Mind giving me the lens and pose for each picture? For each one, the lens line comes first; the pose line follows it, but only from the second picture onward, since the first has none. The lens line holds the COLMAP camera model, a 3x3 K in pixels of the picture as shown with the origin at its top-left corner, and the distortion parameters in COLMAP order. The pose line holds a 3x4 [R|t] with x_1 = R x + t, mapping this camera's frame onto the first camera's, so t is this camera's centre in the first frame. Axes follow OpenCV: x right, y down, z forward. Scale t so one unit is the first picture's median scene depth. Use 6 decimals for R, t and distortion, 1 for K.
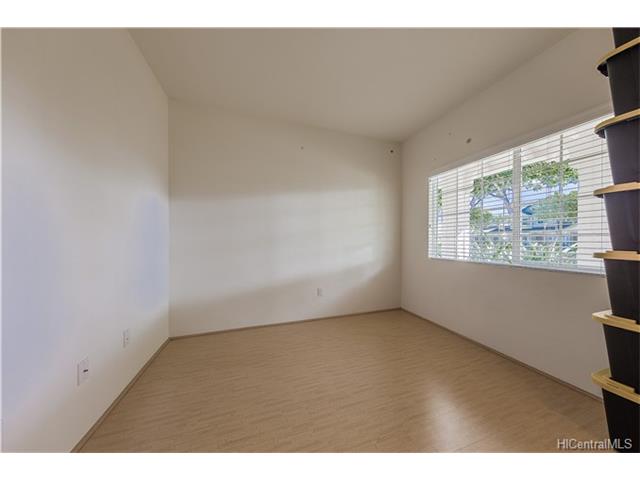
lens RADIAL K [[200.6, 0, 320.0], [0, 200.6, 240.0], [0, 0, 1]] dist [0.000426, -0.000033]
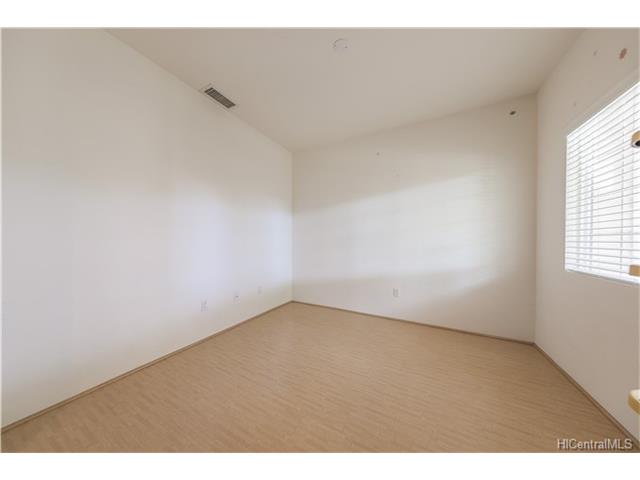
lens RADIAL K [[200.6, 0, 320.0], [0, 200.6, 240.0], [0, 0, 1]] dist [0.000426, -0.000033]
pose [[0.683087, -0.000733, -0.730337, 0.476567], [0.003290, 0.999992, 0.002074, -0.004572], [0.730330, -0.003819, 0.683084, 0.045159]]
